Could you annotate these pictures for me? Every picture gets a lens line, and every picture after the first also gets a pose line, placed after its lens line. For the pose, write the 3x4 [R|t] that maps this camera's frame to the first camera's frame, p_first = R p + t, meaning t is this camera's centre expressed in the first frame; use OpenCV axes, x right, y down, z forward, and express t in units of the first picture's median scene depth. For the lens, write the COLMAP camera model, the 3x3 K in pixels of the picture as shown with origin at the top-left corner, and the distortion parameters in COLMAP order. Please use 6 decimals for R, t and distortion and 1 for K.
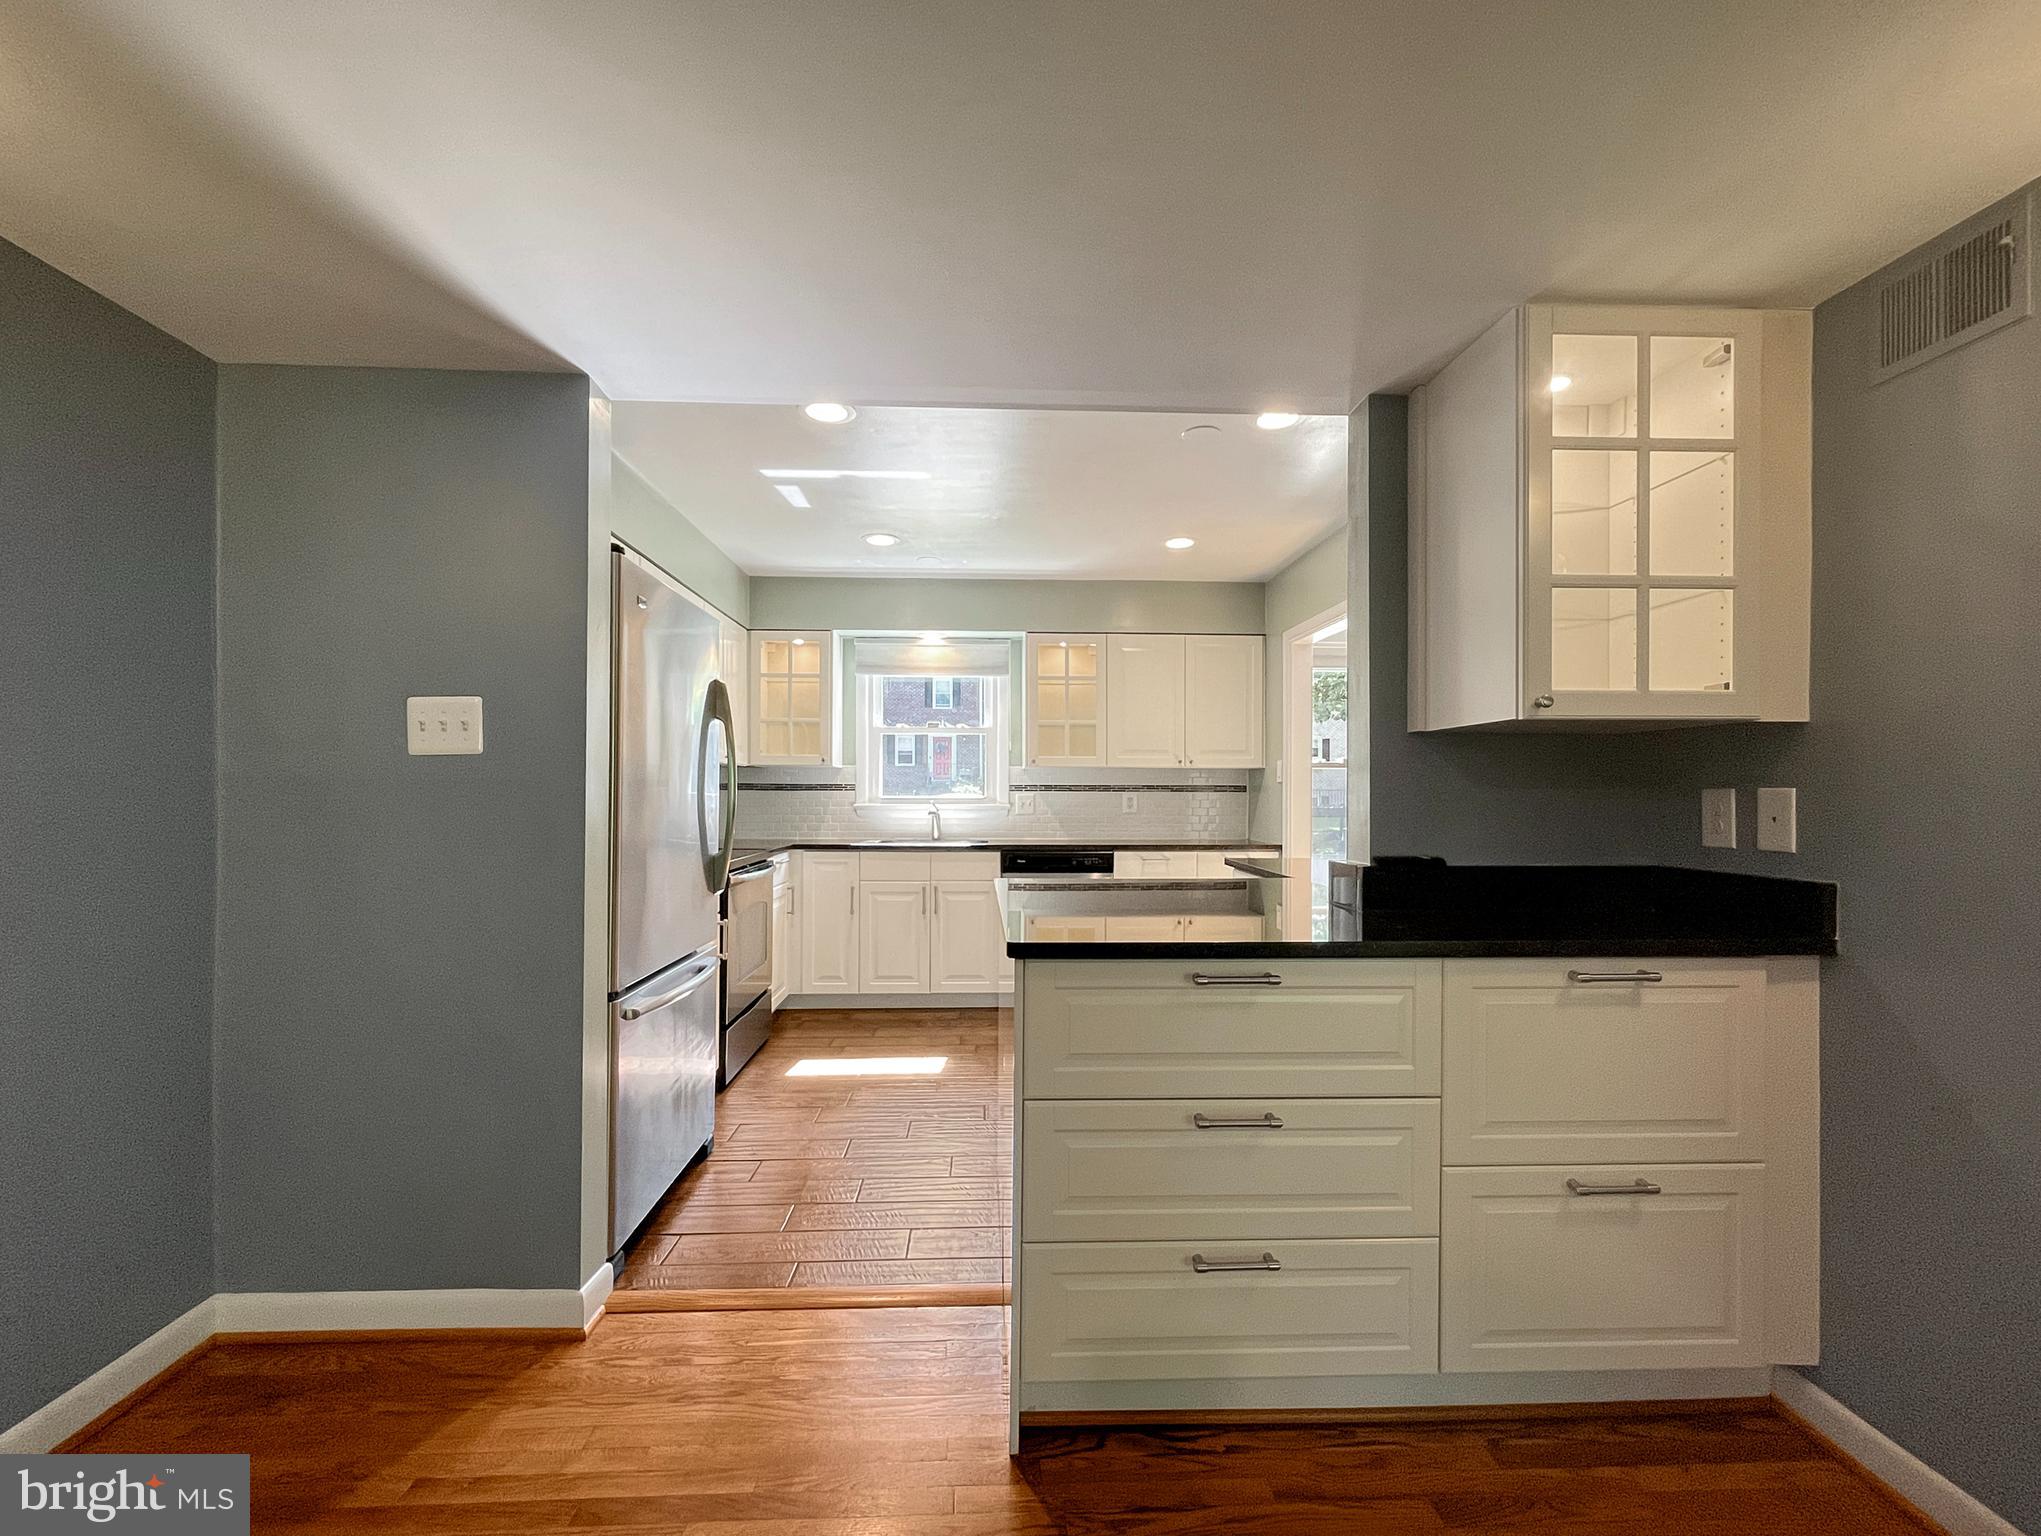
lens RADIAL K [[878.8, 0, 1017.0], [0, 878.8, 800.2], [0, 0, 1]] dist [-0.000220, 0.000235]
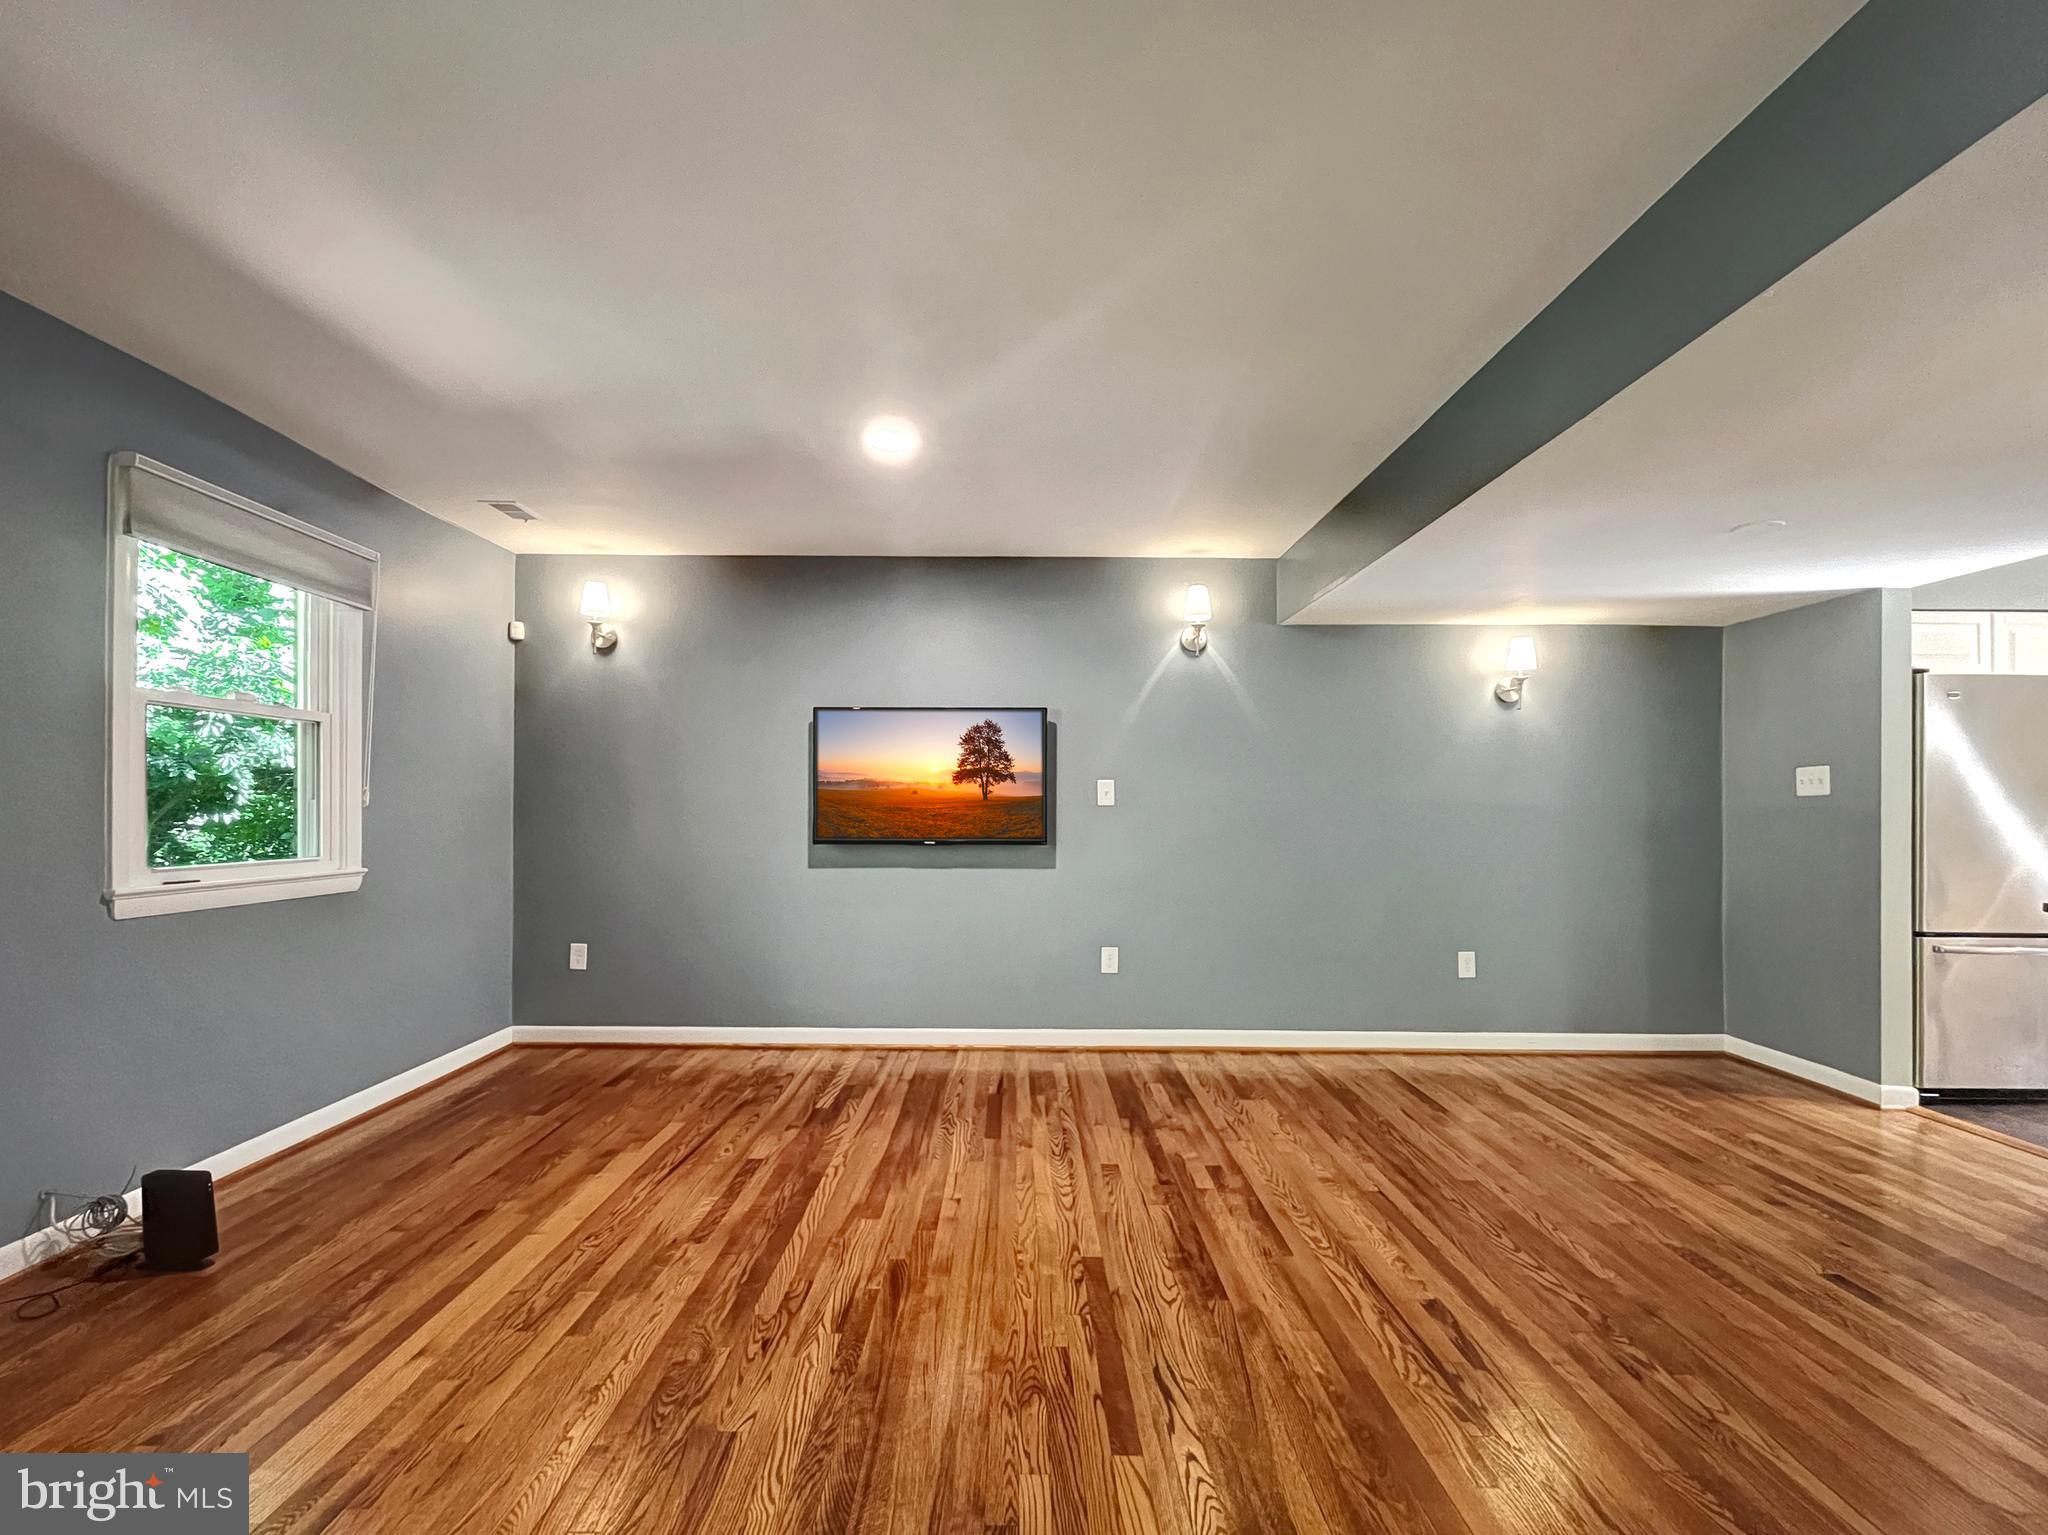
lens RADIAL K [[881.8, 0, 1020.5], [0, 881.8, 799.8], [0, 0, 1]] dist [-0.000220, 0.000235]
pose [[-0.039493, -0.020181, -0.999016, 0.542209], [-0.005963, 0.999783, -0.019961, 0.003157], [0.999202, 0.005169, -0.039605, -0.275019]]
